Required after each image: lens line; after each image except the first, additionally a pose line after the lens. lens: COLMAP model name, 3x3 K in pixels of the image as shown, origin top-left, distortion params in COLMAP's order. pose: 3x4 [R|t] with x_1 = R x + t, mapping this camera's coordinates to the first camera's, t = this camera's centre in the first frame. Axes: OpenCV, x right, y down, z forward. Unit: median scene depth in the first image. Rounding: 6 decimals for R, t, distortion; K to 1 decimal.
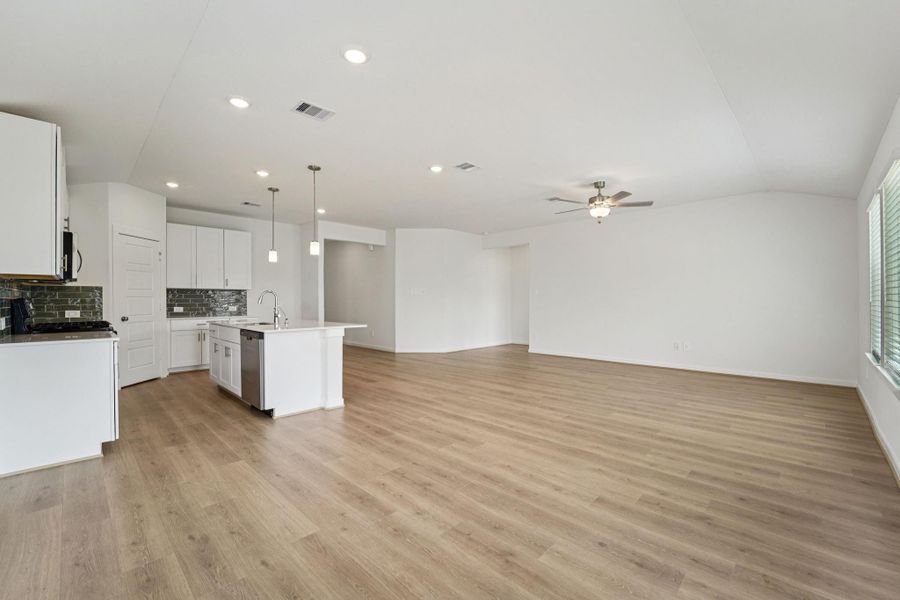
lens RADIAL K [[381.0, 0, 451.5], [0, 381.0, 304.0], [0, 0, 1]] dist [-0.027201, 0.000046]
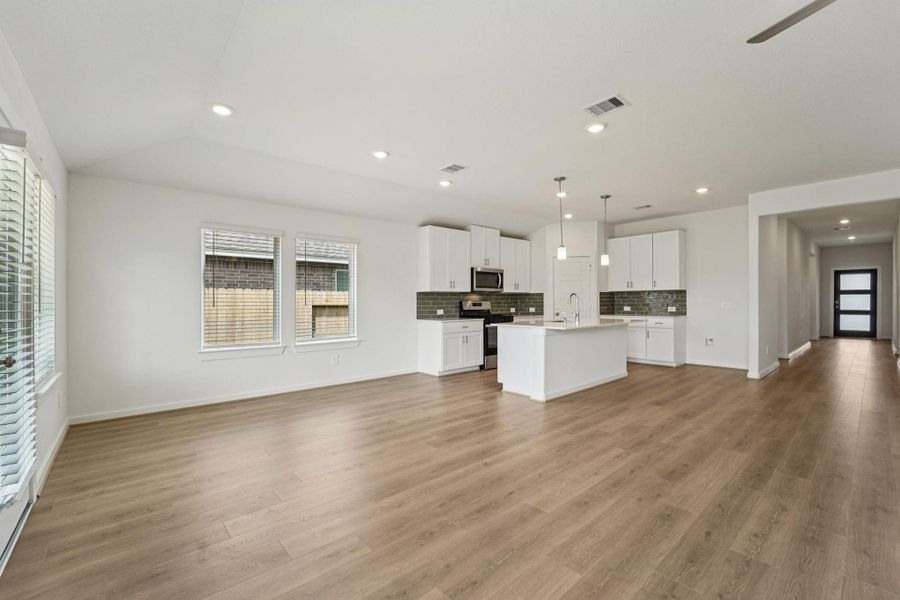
lens RADIAL K [[381.0, 0, 451.5], [0, 381.0, 304.0], [0, 0, 1]] dist [-0.027201, 0.000046]
pose [[-0.082800, 0.008390, -0.996531, 0.813793], [-0.002002, 0.999961, 0.008585, -0.014459], [0.996564, 0.002706, -0.082780, 0.852154]]
